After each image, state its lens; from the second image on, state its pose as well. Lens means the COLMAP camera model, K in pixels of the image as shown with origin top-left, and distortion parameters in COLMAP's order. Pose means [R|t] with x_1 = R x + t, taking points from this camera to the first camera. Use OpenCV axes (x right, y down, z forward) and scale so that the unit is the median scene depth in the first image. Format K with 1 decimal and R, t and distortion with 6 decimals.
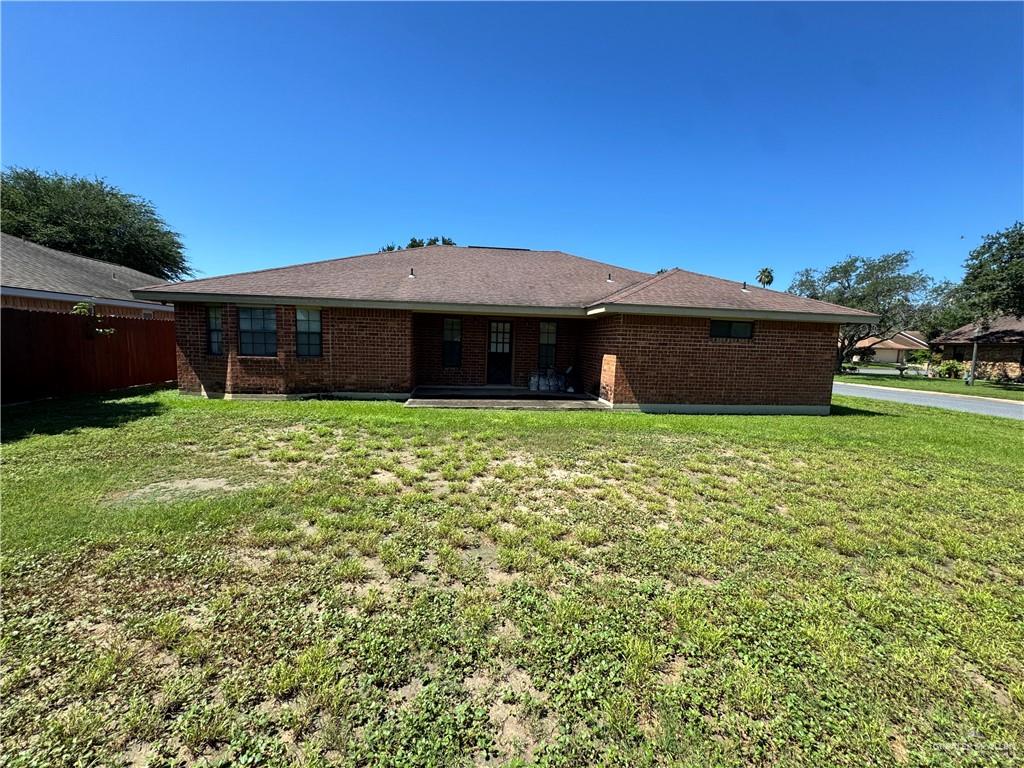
lens RADIAL K [[407.6, 0, 513.6], [0, 407.6, 384.2], [0, 0, 1]] dist [-0.001456, -0.000167]
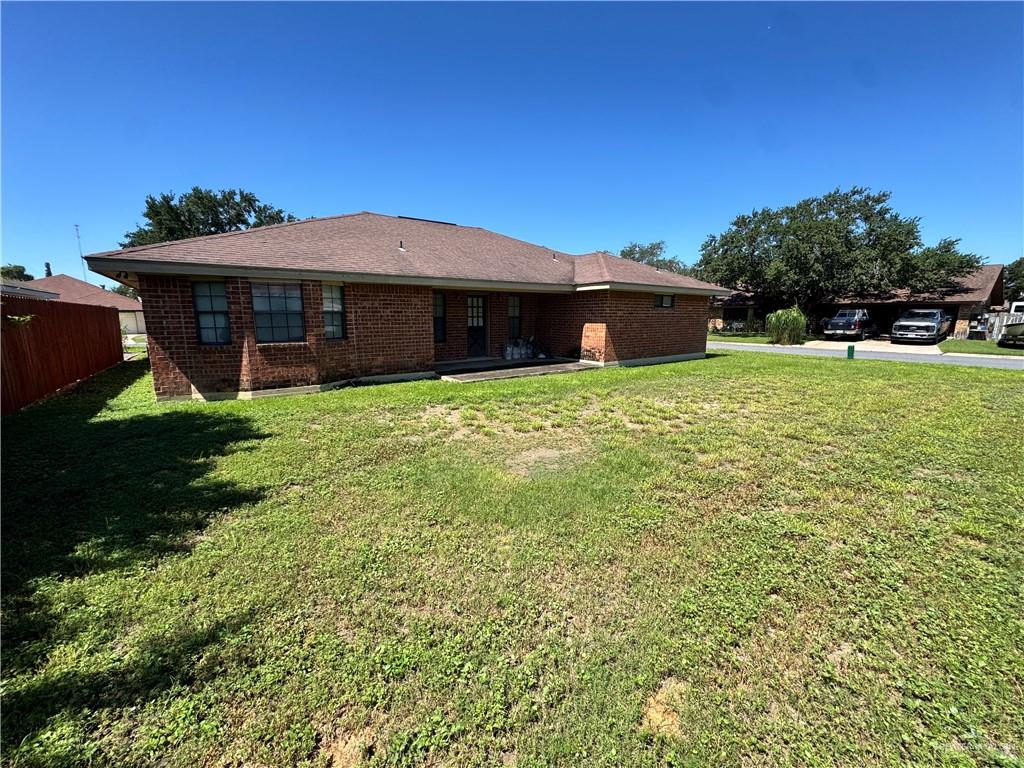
lens RADIAL K [[407.6, 0, 511.6], [0, 407.6, 383.9], [0, 0, 1]] dist [-0.001456, -0.000167]
pose [[0.869958, -0.112700, 0.480075, -0.592952], [0.080043, 0.992896, 0.088039, -0.019283], [-0.486587, -0.038163, 0.872798, 0.040496]]
